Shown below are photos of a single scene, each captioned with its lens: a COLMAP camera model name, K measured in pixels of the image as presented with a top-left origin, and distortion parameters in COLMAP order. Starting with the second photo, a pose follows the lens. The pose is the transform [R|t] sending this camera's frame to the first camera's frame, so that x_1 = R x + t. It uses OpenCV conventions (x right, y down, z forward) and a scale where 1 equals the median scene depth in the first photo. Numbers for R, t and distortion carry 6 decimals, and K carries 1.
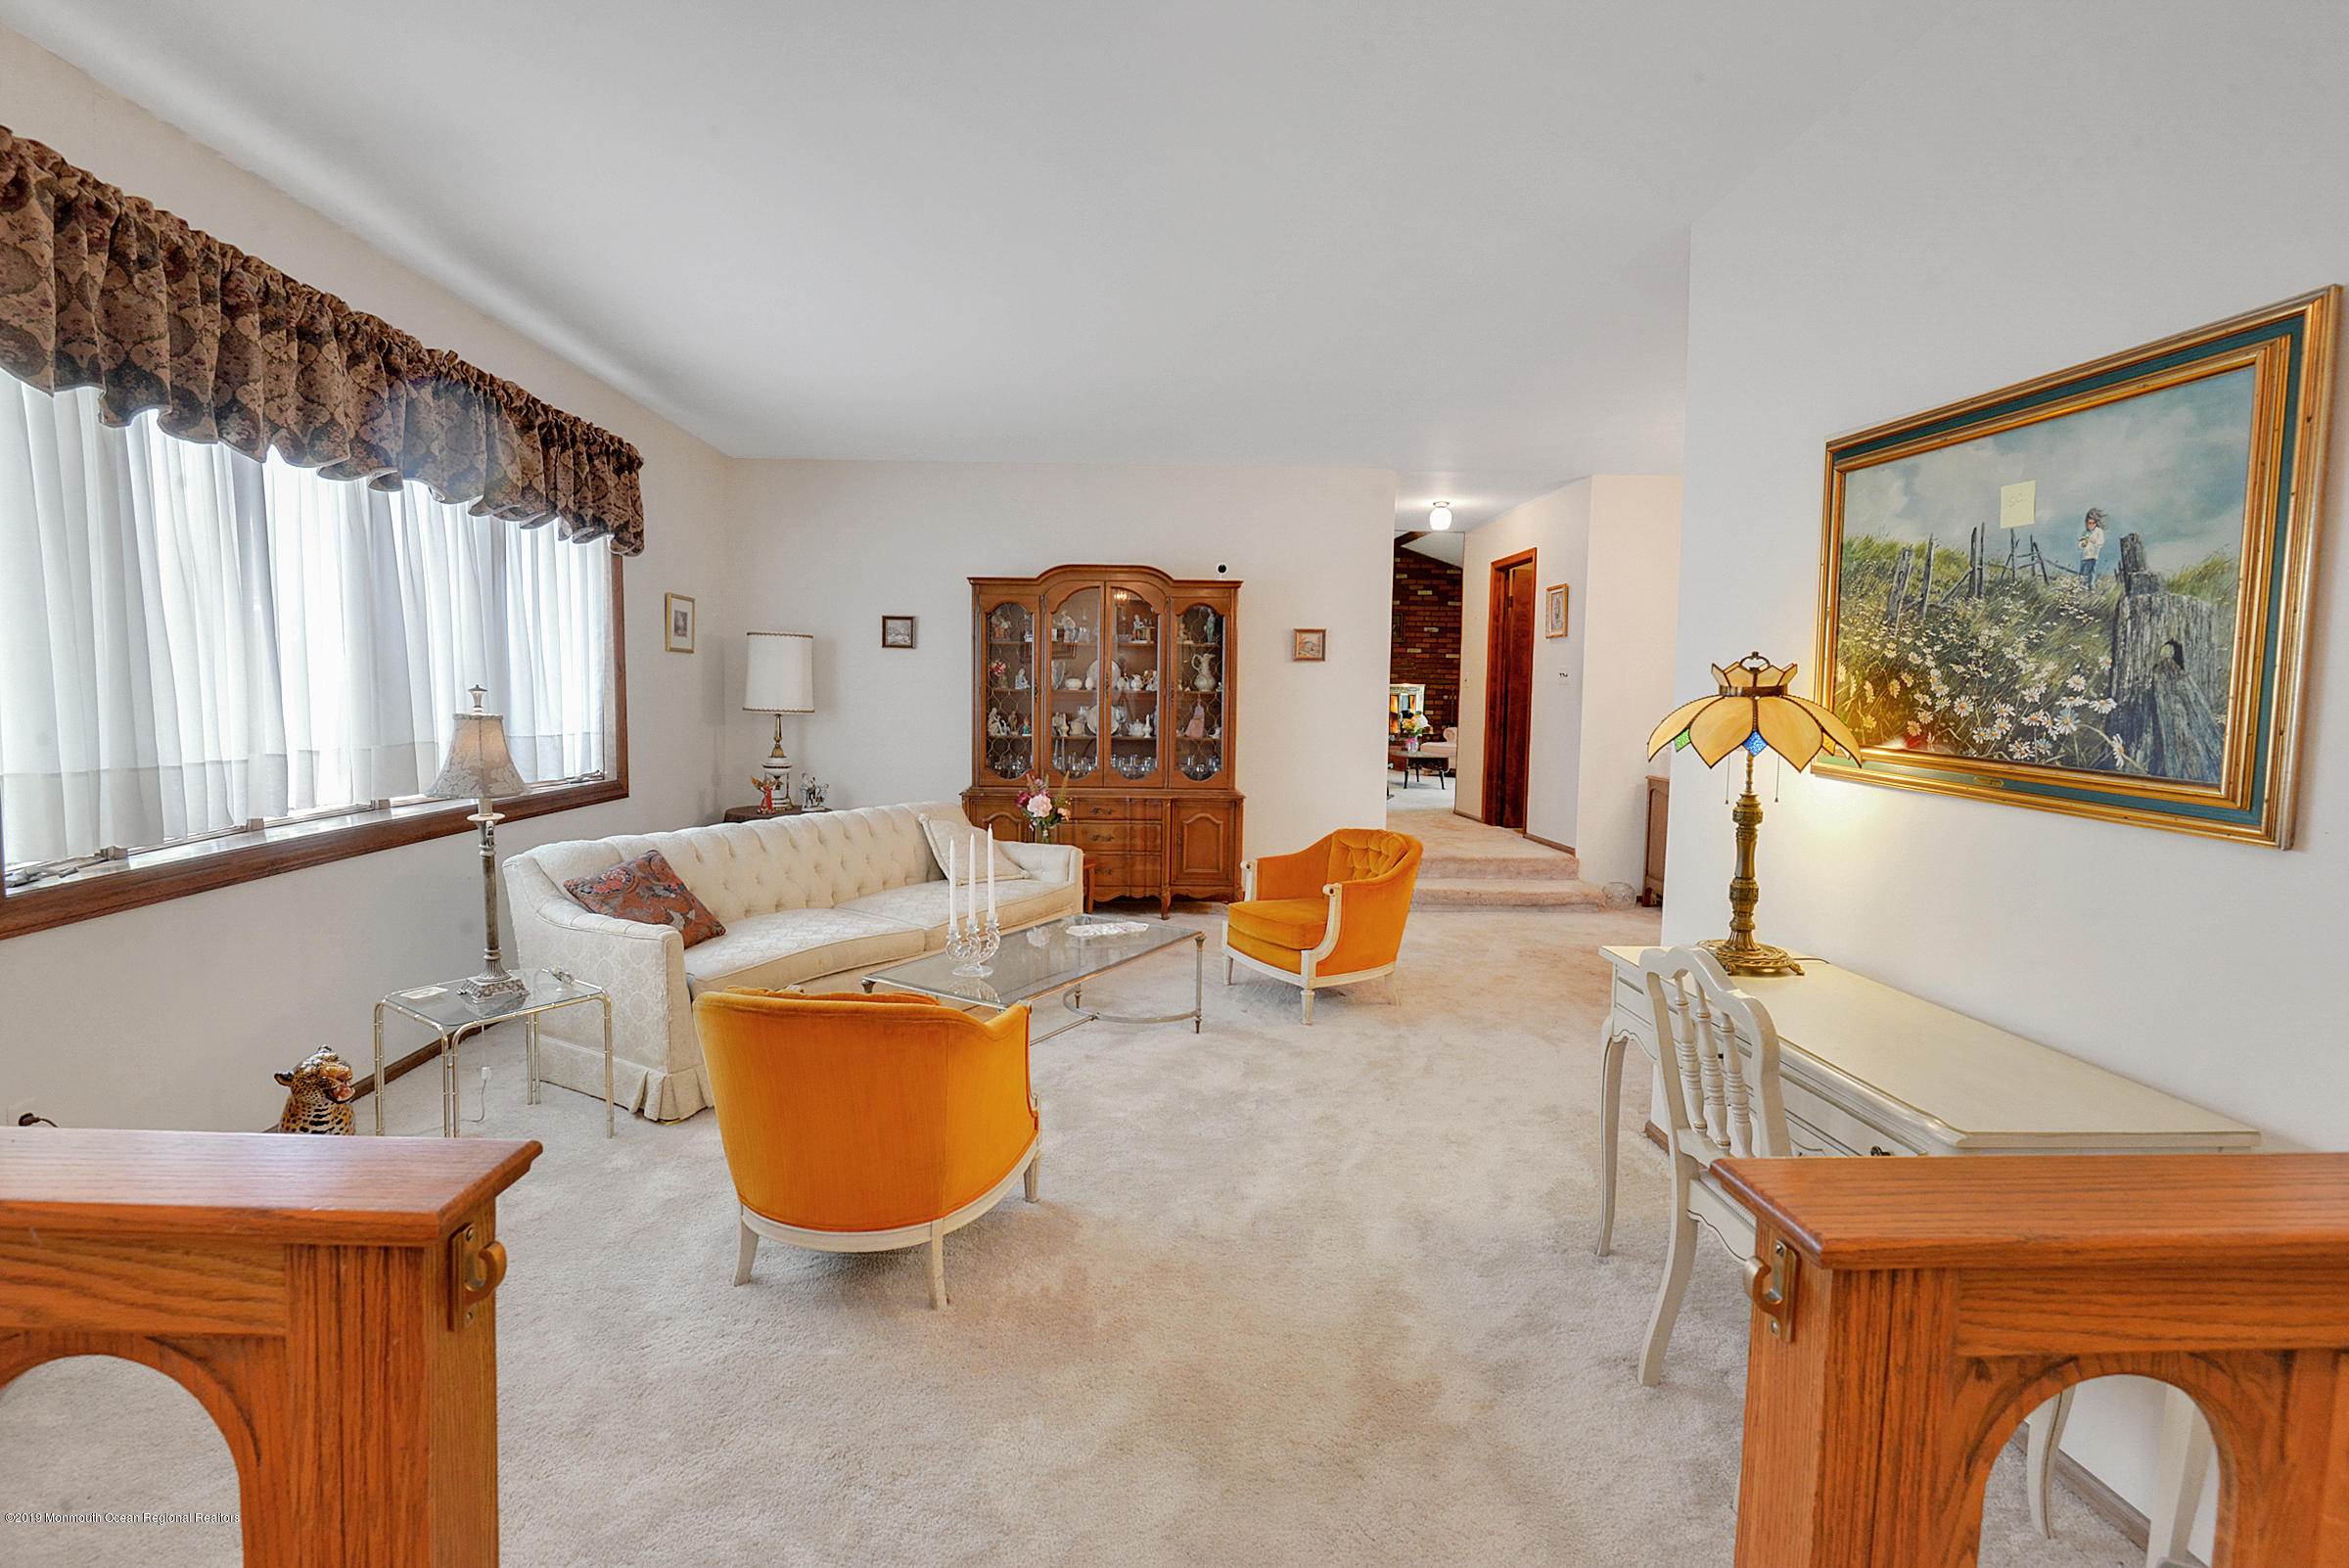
lens RADIAL K [[1071.0, 0, 1122.9], [0, 1071.0, 764.8], [0, 0, 1]] dist [-0.008450, -0.004231]
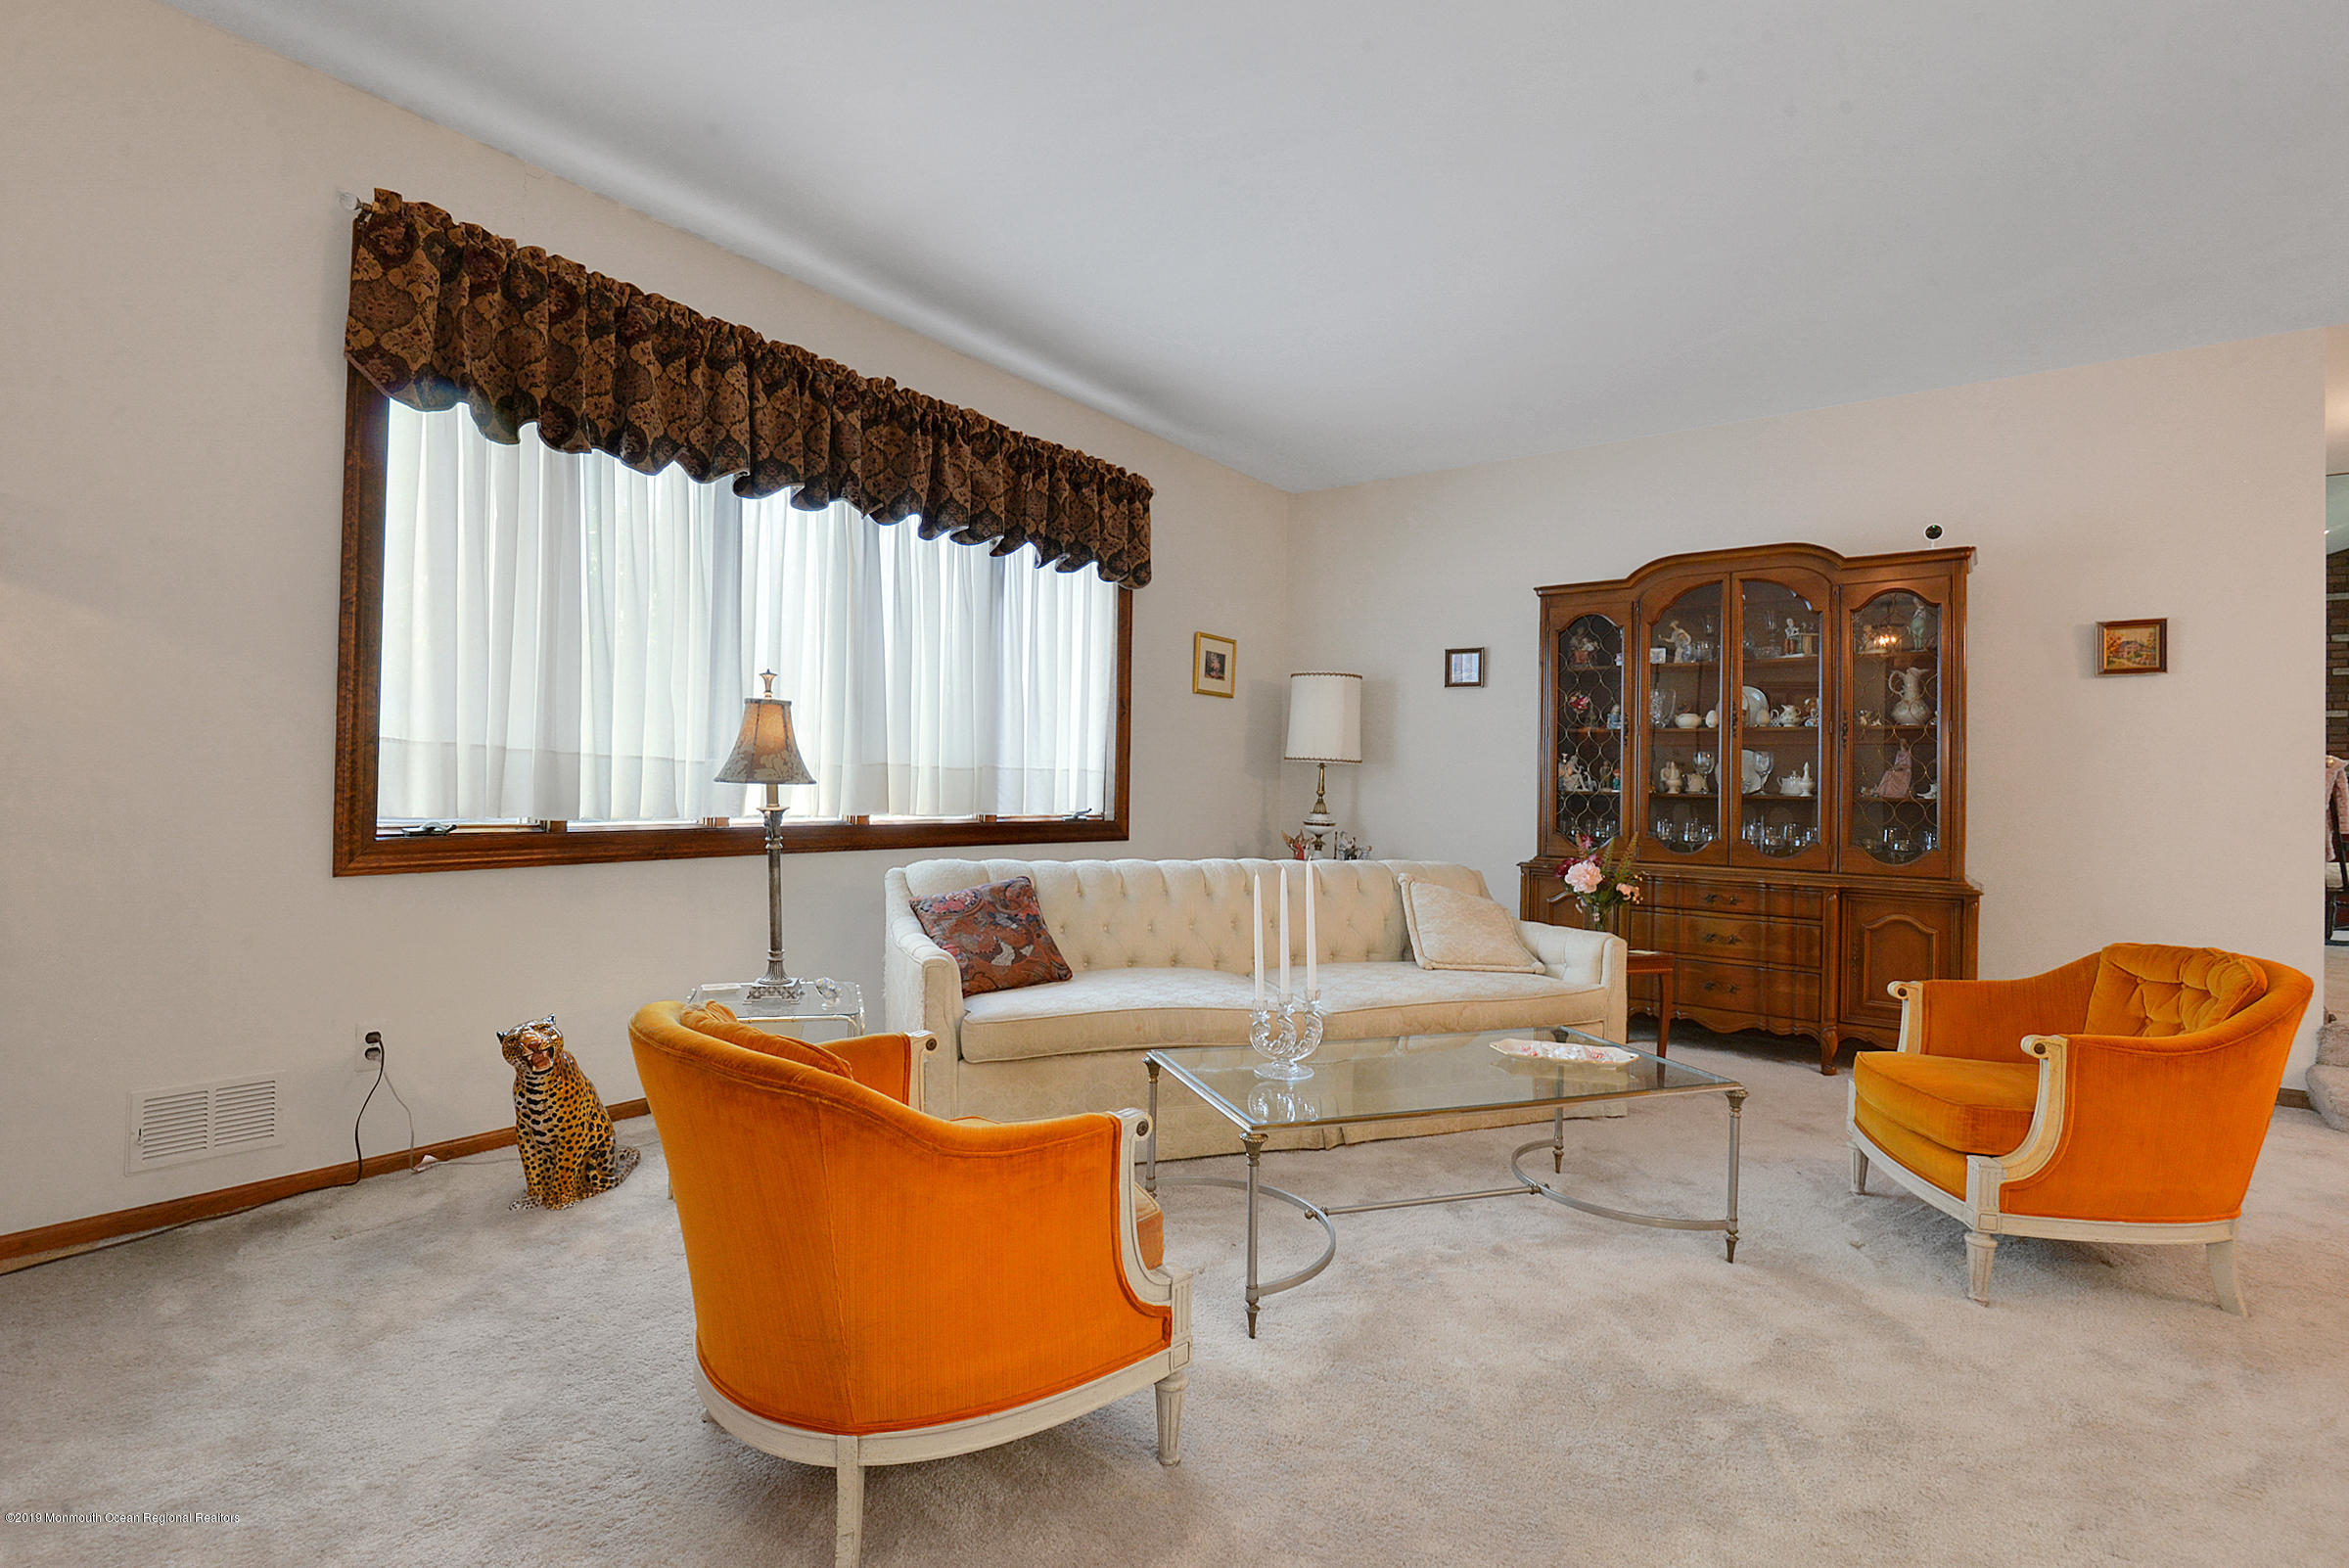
lens RADIAL K [[1071.0, 0, 1131.5], [0, 1071.0, 768.4], [0, 0, 1]] dist [-0.008450, -0.004231]
pose [[0.775769, -0.003727, -0.631006, 0.178442], [-0.056108, 0.995614, -0.074862, 0.047247], [0.628518, 0.093480, 0.772157, 0.325076]]
